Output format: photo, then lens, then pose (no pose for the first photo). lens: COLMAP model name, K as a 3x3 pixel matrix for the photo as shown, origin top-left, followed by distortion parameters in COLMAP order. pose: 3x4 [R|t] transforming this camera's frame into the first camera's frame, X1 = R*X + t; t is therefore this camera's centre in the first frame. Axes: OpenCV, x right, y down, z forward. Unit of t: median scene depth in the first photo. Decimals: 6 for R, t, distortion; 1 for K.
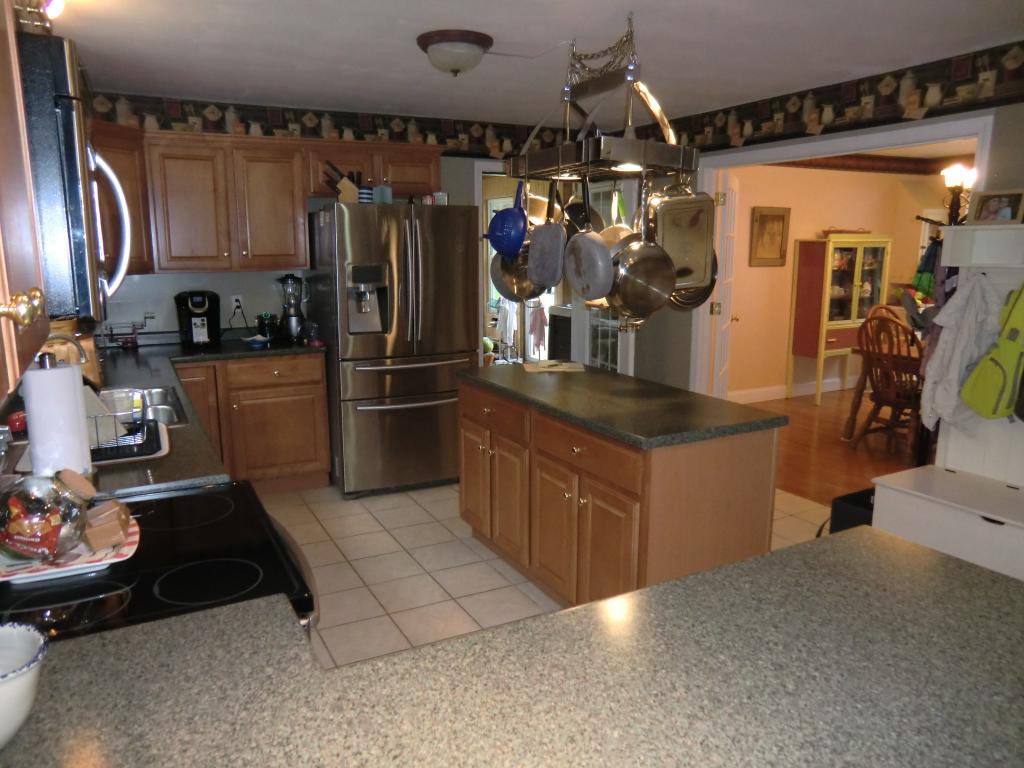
lens RADIAL K [[736.5, 0, 506.0], [0, 736.5, 391.1], [0, 0, 1]] dist [-0.093281, 0.107310]
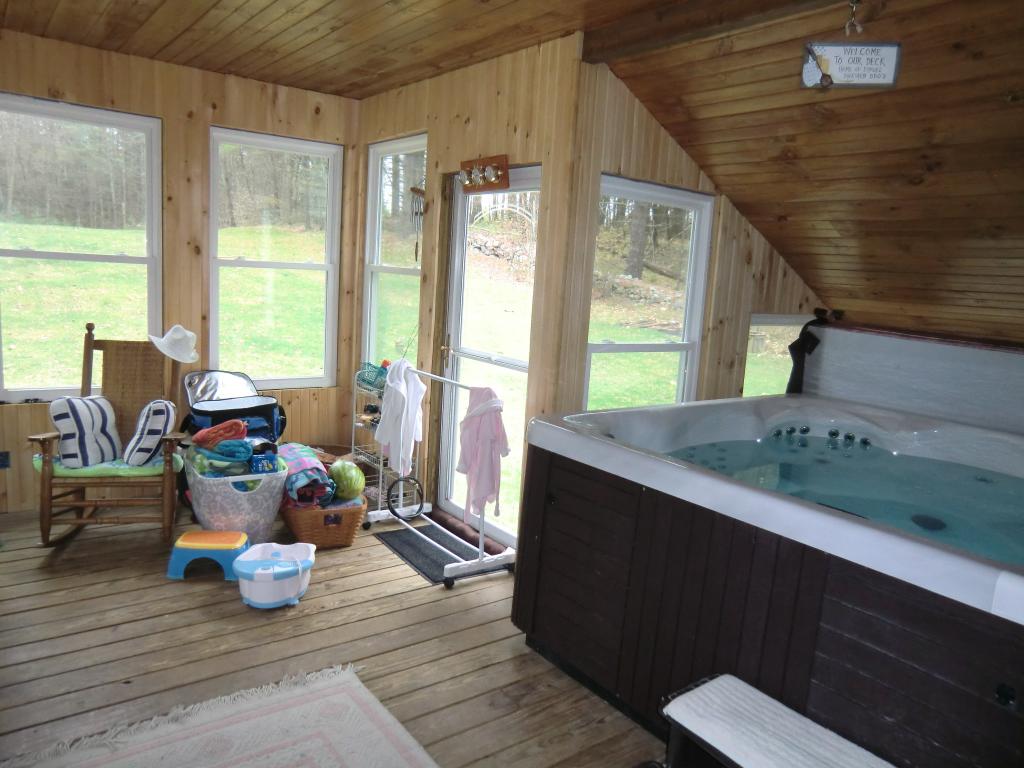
lens RADIAL K [[736.5, 0, 512.4], [0, 736.5, 383.6], [0, 0, 1]] dist [-0.093281, 0.107310]
pose [[0.984813, 0.045982, 0.167420, -0.015512], [-0.039711, 0.998385, -0.040615, -0.234920], [-0.169017, 0.033350, 0.985049, 1.306396]]
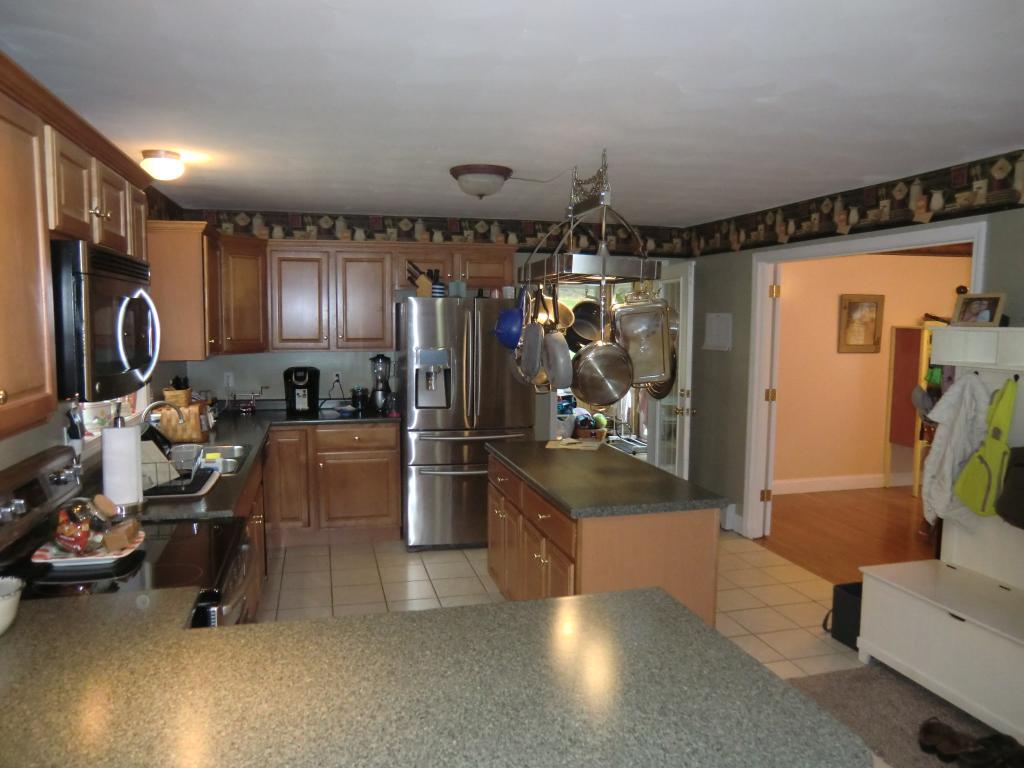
lens RADIAL K [[736.5, 0, 509.8], [0, 736.5, 396.6], [0, 0, 1]] dist [-0.093281, 0.107310]
pose [[0.973193, 0.033658, -0.227513, 0.193277], [-0.053942, 0.995044, -0.083535, -0.005938], [0.223574, 0.093568, 0.970185, -0.101511]]
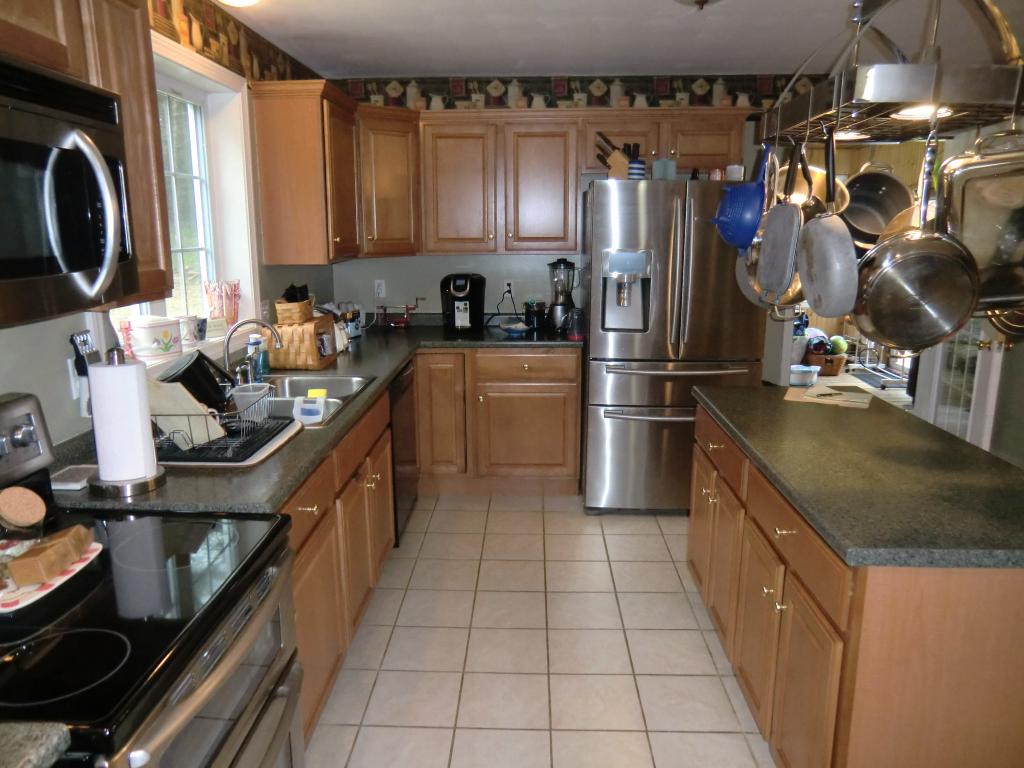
lens RADIAL K [[736.5, 0, 510.9], [0, 736.5, 389.5], [0, 0, 1]] dist [-0.093281, 0.107310]
pose [[0.870432, 0.106592, -0.480610, 0.119487], [-0.093793, 0.994302, 0.050654, -0.040852], [0.483271, 0.000987, 0.875470, 0.174974]]
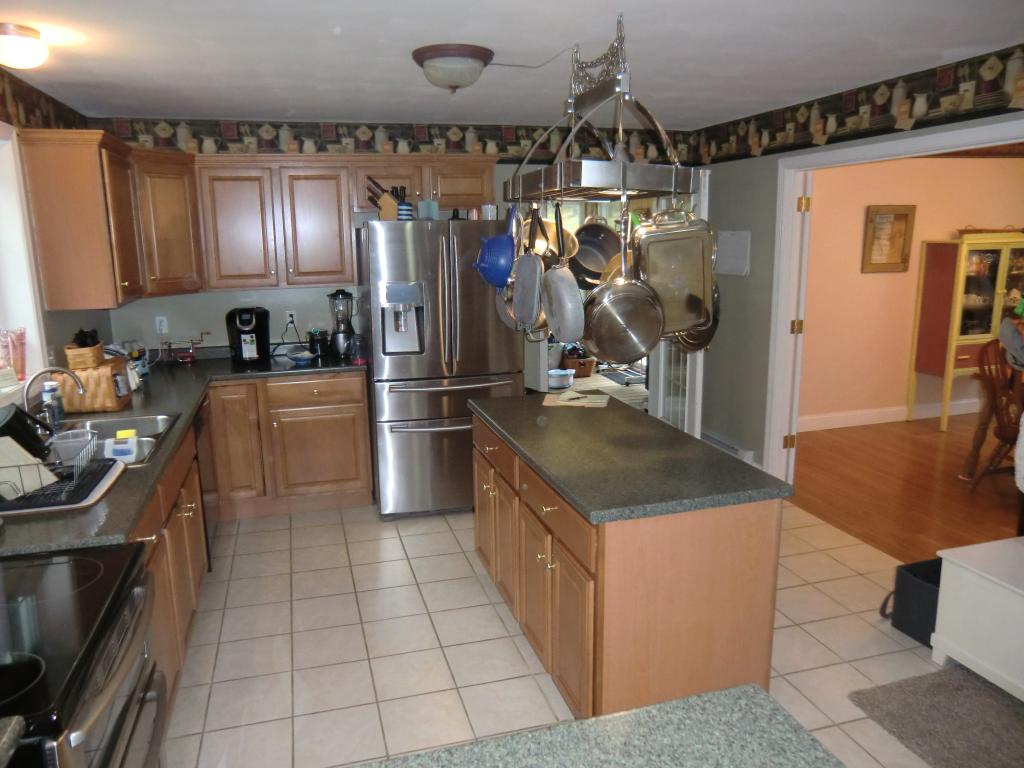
lens RADIAL K [[736.5, 0, 504.3], [0, 736.5, 388.4], [0, 0, 1]] dist [-0.093281, 0.107310]
pose [[0.978801, 0.028713, -0.202793, 0.141560], [-0.026261, 0.999546, 0.014772, -0.050343], [0.203125, -0.009133, 0.979110, 0.069729]]
